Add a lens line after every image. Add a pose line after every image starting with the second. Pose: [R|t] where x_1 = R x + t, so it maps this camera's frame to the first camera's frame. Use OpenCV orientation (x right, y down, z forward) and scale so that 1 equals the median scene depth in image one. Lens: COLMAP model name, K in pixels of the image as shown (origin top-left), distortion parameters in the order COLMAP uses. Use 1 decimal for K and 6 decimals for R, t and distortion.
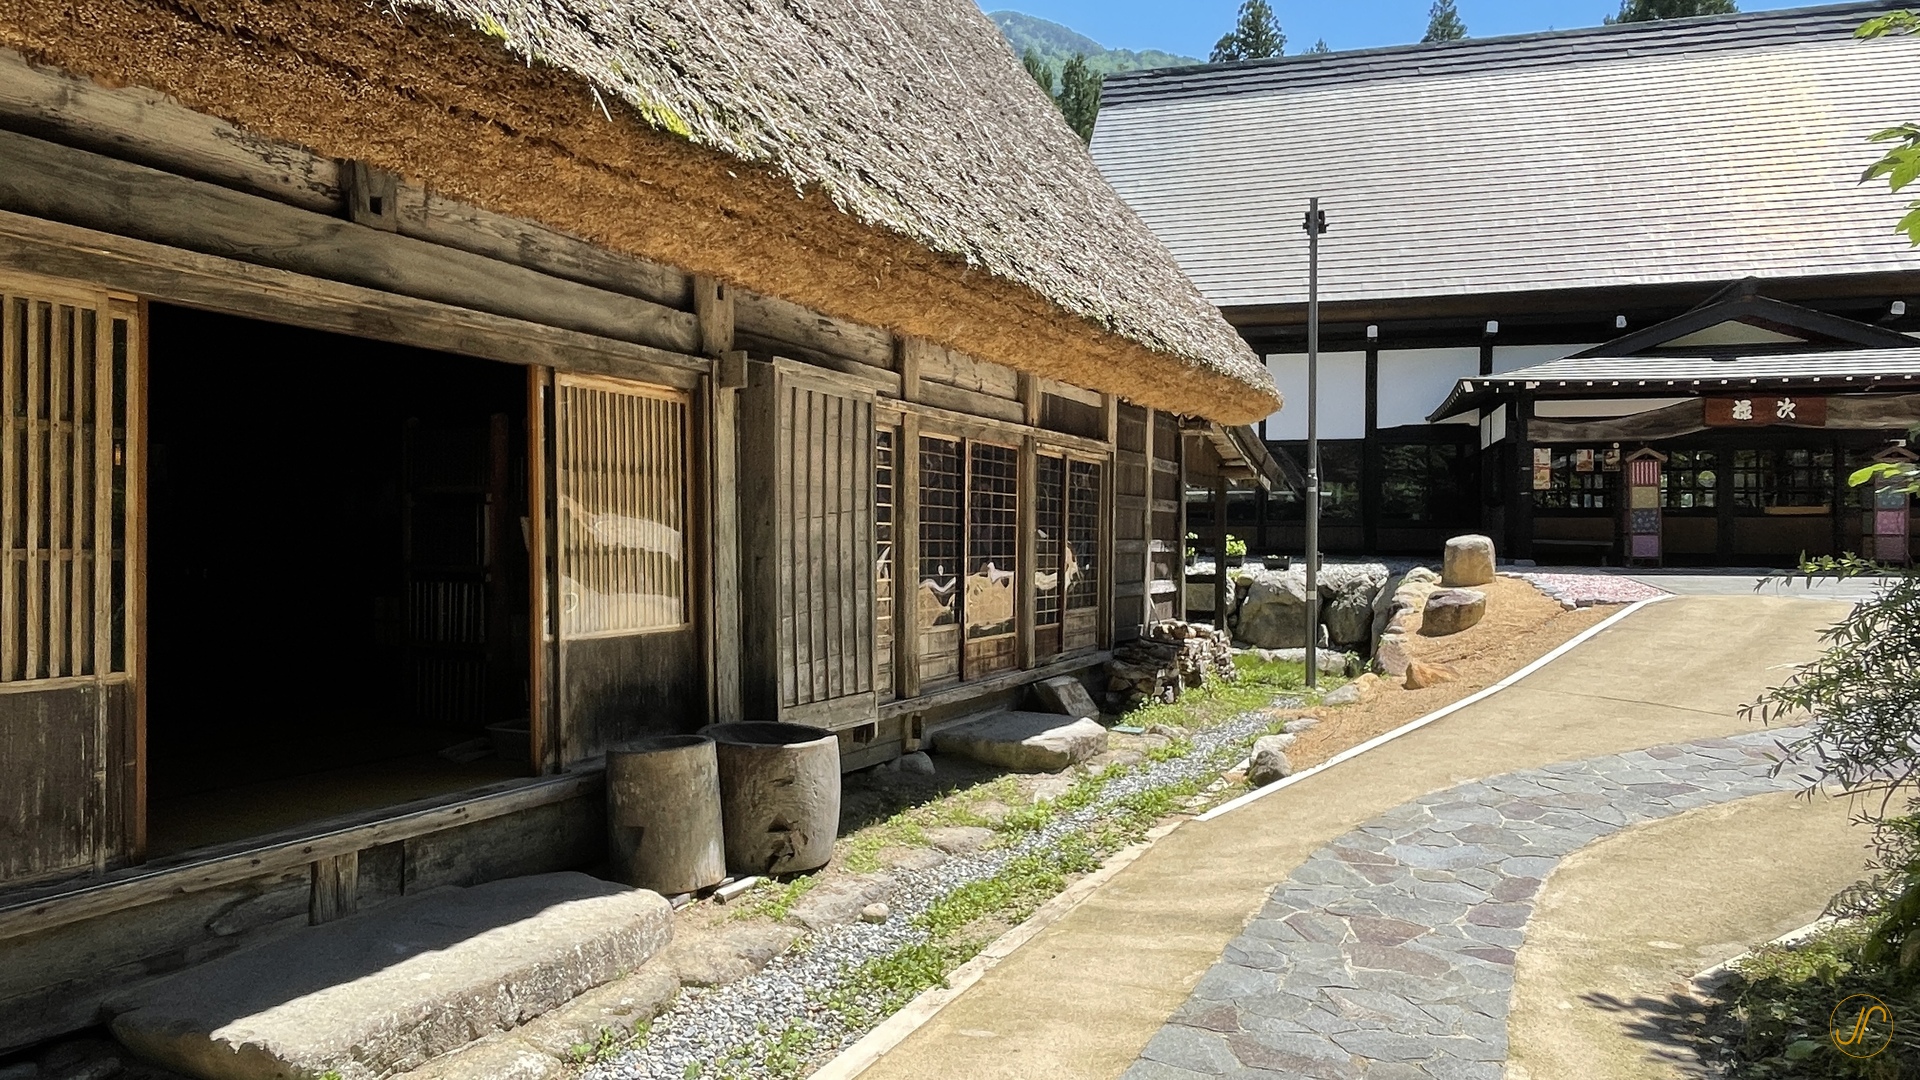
lens RADIAL K [[1190.2, 0, 966.4], [0, 1190.2, 534.5], [0, 0, 1]] dist [-0.004244, 0.002620]
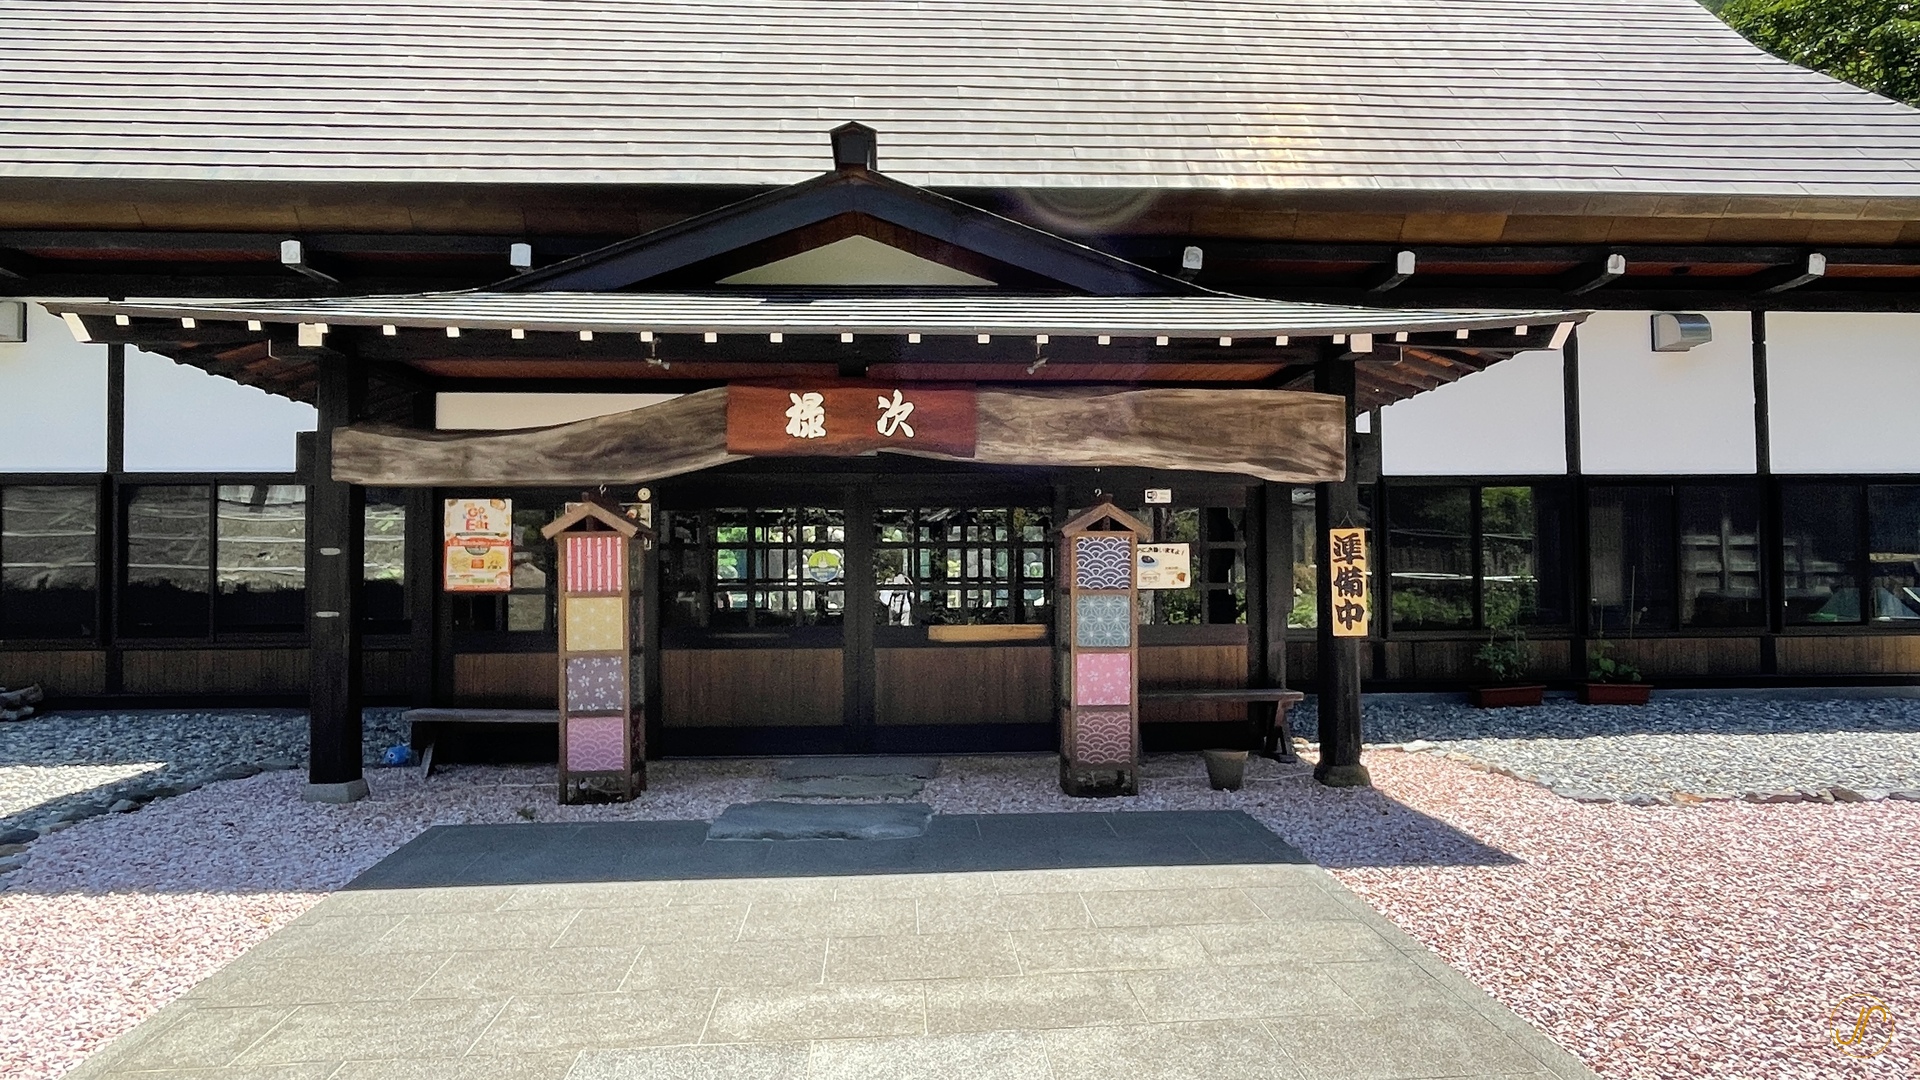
lens RADIAL K [[1190.2, 0, 950.5], [0, 1190.2, 540.8], [0, 0, 1]] dist [-0.004244, 0.002620]
pose [[0.943540, -0.002239, 0.331251, 0.575233], [0.010479, 0.999678, -0.023091, -0.051169], [-0.331093, 0.025258, 0.943260, 0.599392]]
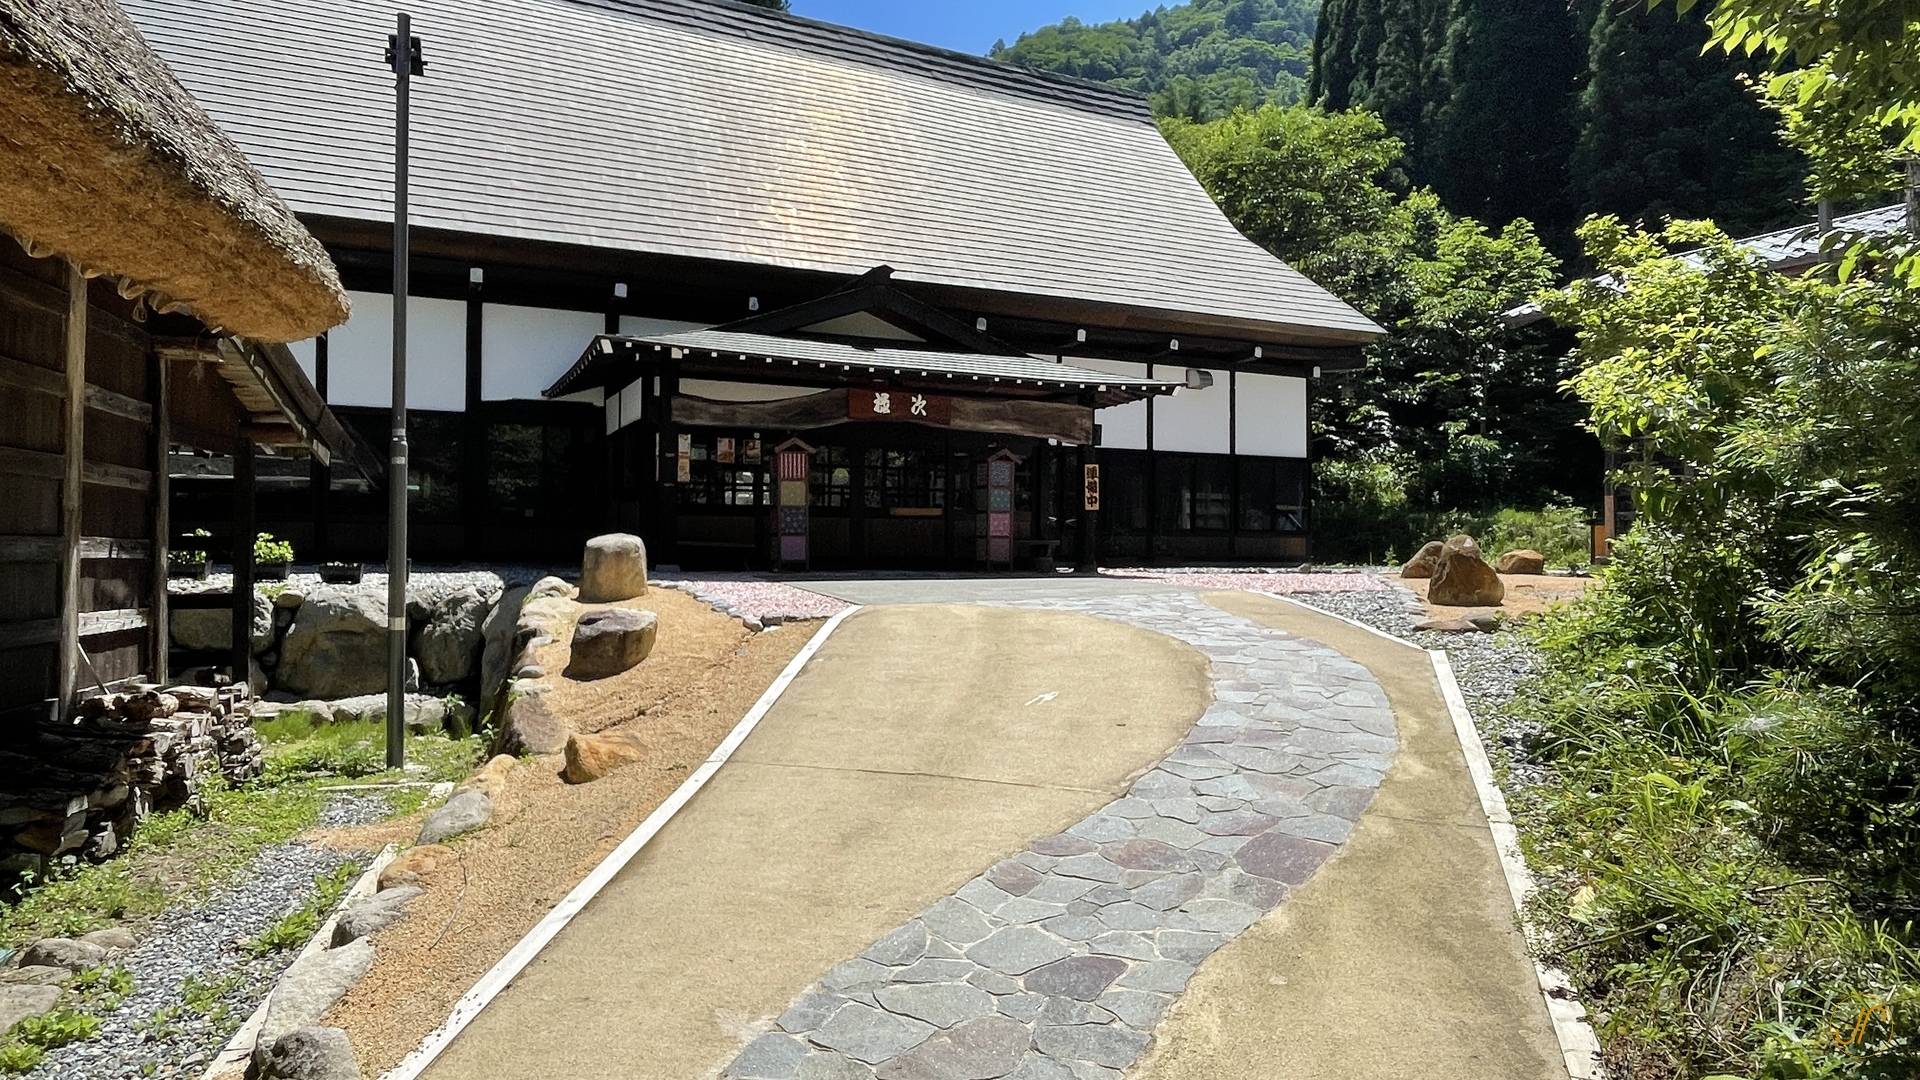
lens RADIAL K [[1190.2, 0, 967.5], [0, 1190.2, 543.3], [0, 0, 1]] dist [-0.004244, 0.002620]
pose [[0.740919, 0.001745, 0.671592, 0.071276], [-0.004707, 0.999986, 0.002595, 0.003414], [-0.671577, -0.005084, 0.740917, 0.261263]]
